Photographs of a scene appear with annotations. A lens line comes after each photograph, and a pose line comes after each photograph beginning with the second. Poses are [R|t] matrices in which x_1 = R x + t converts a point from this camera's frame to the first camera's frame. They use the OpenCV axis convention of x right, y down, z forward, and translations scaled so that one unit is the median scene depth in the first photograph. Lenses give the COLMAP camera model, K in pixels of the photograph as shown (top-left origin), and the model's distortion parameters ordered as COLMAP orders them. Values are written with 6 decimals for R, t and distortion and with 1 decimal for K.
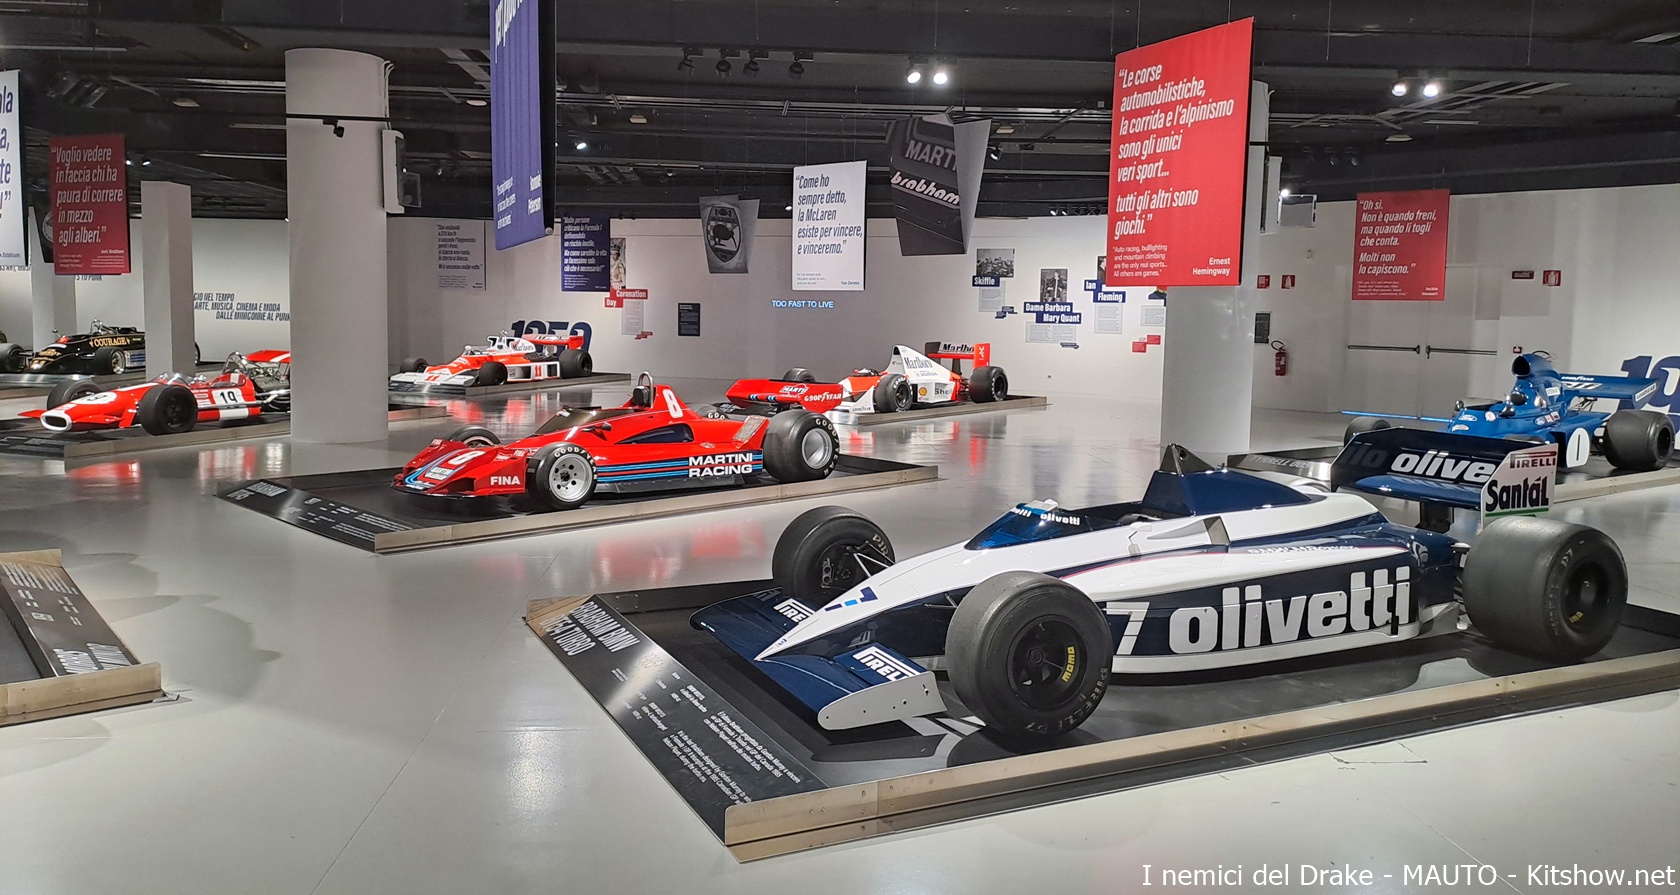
lens RADIAL K [[1258.4, 0, 840.0], [0, 1258.4, 447.5], [0, 0, 1]] dist [0.067548, -0.000096]
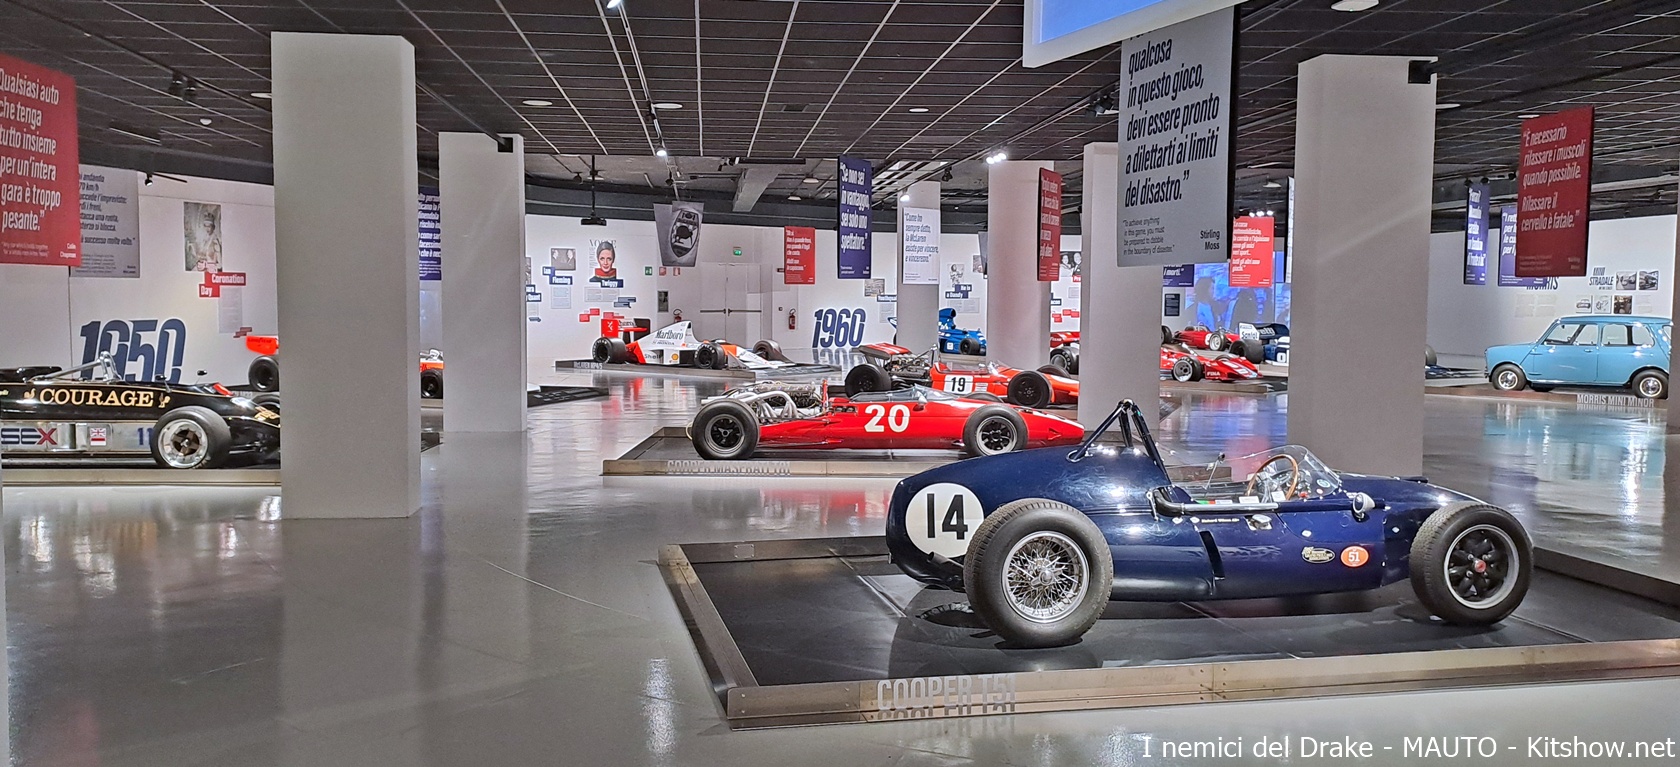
lens RADIAL K [[1284.9, 0, 840.0], [0, 1284.9, 383.5], [0, 0, 1]] dist [0.059857, -0.008428]
pose [[-0.024002, -0.091215, 0.995542, -1.290145], [0.106464, 0.989933, 0.093268, -0.124727], [-0.994027, 0.108228, -0.014049, 0.869693]]
